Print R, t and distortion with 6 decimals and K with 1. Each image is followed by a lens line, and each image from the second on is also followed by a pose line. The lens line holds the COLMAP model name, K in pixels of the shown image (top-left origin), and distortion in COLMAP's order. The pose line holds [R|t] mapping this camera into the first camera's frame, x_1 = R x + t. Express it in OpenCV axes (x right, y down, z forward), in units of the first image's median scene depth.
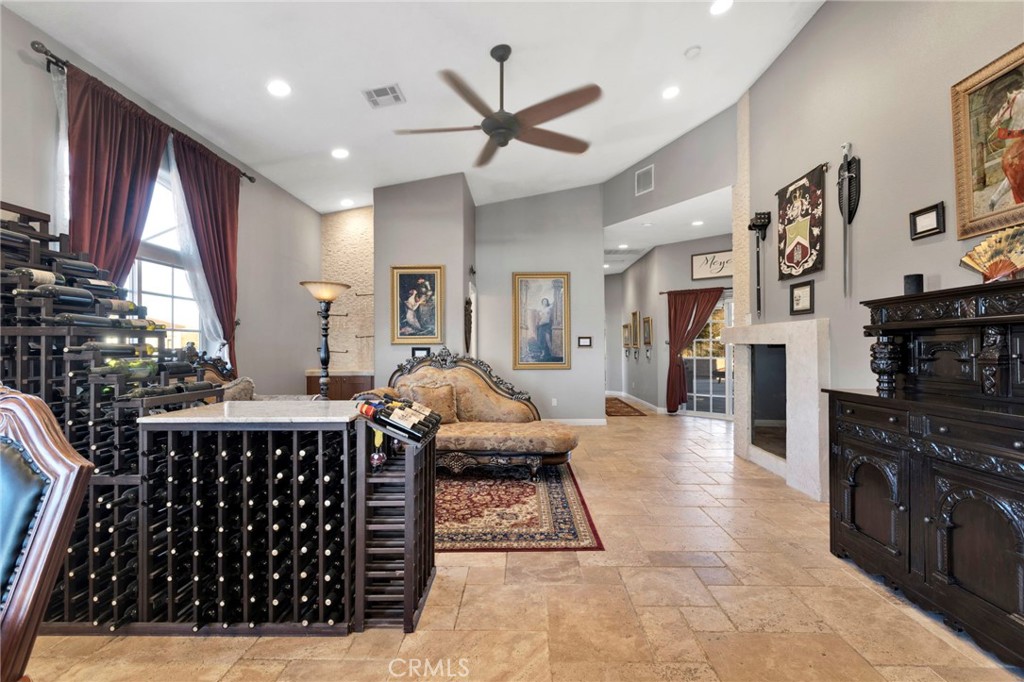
lens RADIAL K [[487.2, 0, 511.0], [0, 487.2, 343.5], [0, 0, 1]] dist [0.000910, 0.000477]
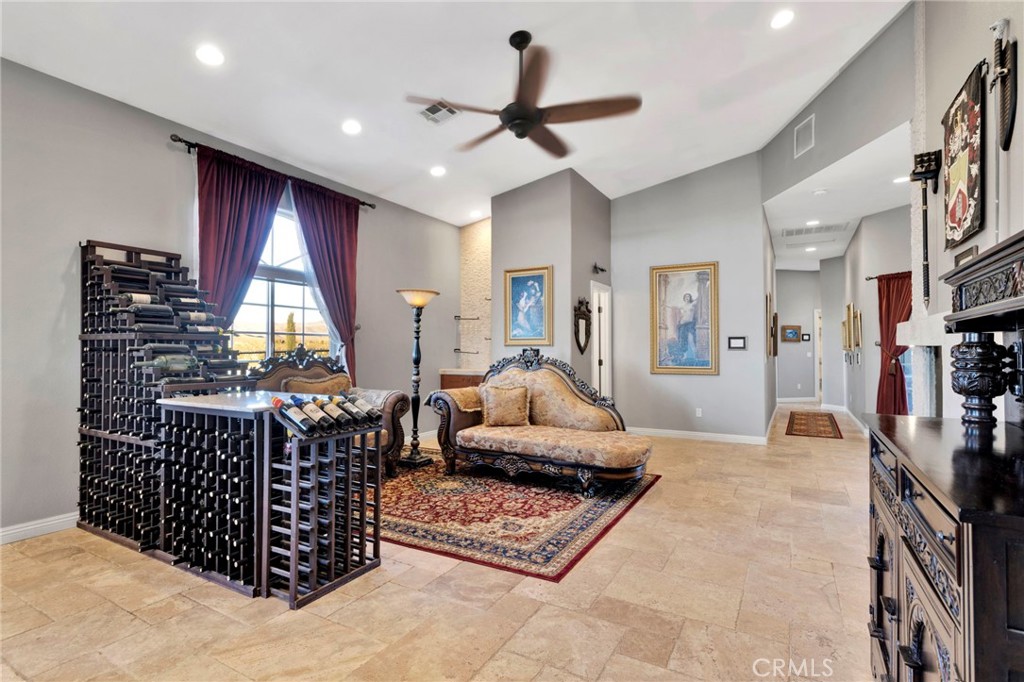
lens RADIAL K [[489.2, 0, 511.9], [0, 489.2, 344.3], [0, 0, 1]] dist [-0.000107, 0.000368]
pose [[0.878575, -0.000816, -0.477604, 0.394569], [-0.000025, 0.999998, -0.001754, 0.000703], [0.477604, 0.001553, 0.878574, 0.142502]]
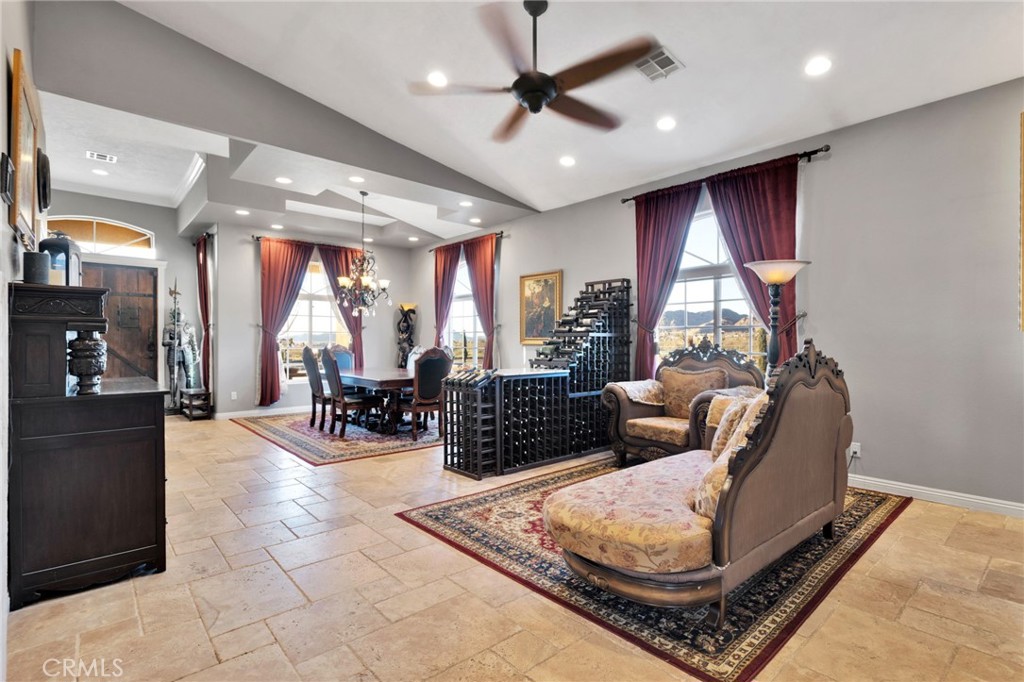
lens RADIAL K [[487.2, 0, 511.0], [0, 487.2, 343.5], [0, 0, 1]] dist [0.000910, 0.000477]
pose [[-0.738654, 0.006401, -0.674054, 0.567904], [0.008942, 0.999960, -0.000303, 0.010515], [0.674026, -0.006252, -0.738682, 1.512009]]
